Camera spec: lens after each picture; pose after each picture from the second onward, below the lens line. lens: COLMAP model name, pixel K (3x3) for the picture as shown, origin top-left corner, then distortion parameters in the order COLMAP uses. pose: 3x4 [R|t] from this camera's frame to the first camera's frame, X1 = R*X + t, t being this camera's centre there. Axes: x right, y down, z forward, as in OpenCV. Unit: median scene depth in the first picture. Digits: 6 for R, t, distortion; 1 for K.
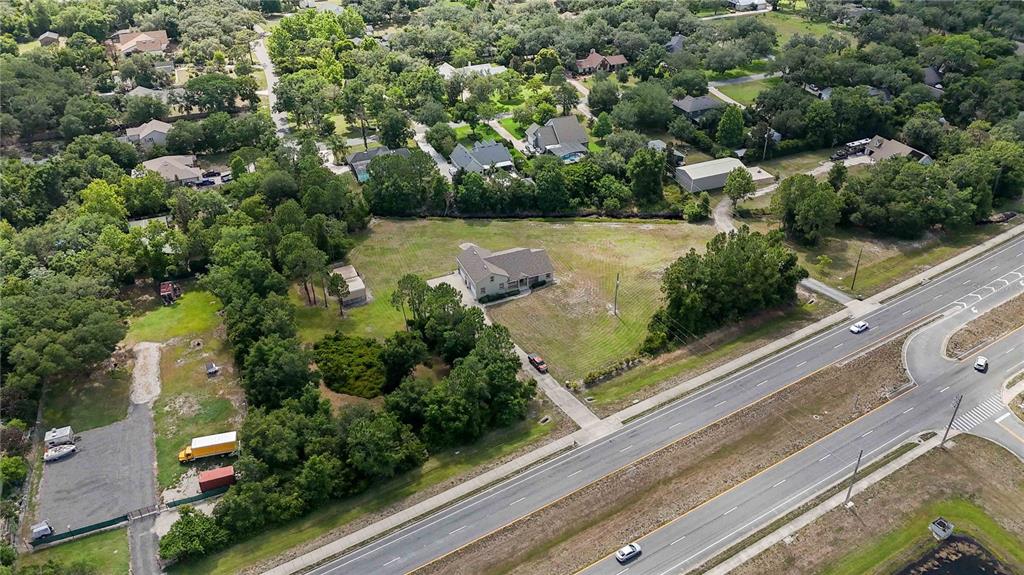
lens RADIAL K [[752.9, 0, 512.3], [0, 752.9, 289.1], [0, 0, 1]] dist [0.054263, -0.041281]
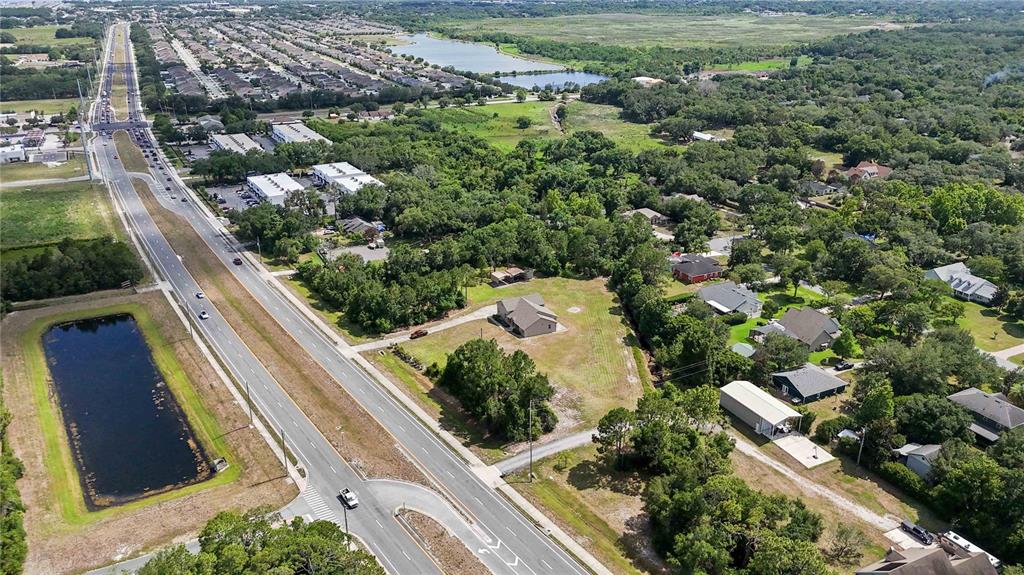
lens RADIAL K [[752.9, 0, 513.1], [0, 752.9, 286.3], [0, 0, 1]] dist [0.054263, -0.041281]
pose [[0.070081, 0.387189, -0.919333, 1.085250], [-0.544895, 0.786818, 0.289841, -0.399905], [0.835571, 0.480627, 0.266118, 0.565113]]
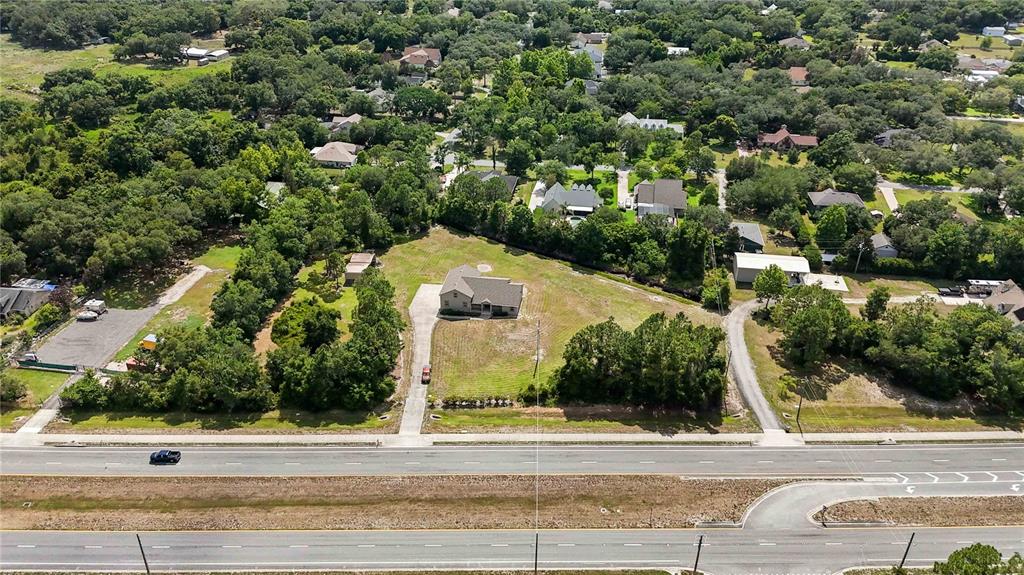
lens RADIAL K [[752.9, 0, 515.9], [0, 752.9, 287.5], [0, 0, 1]] dist [0.054263, -0.041281]
pose [[0.861055, 0.270446, -0.430632, 0.456494], [-0.295727, 0.955234, 0.008596, -0.052750], [0.413679, 0.119948, 0.902486, 0.047727]]
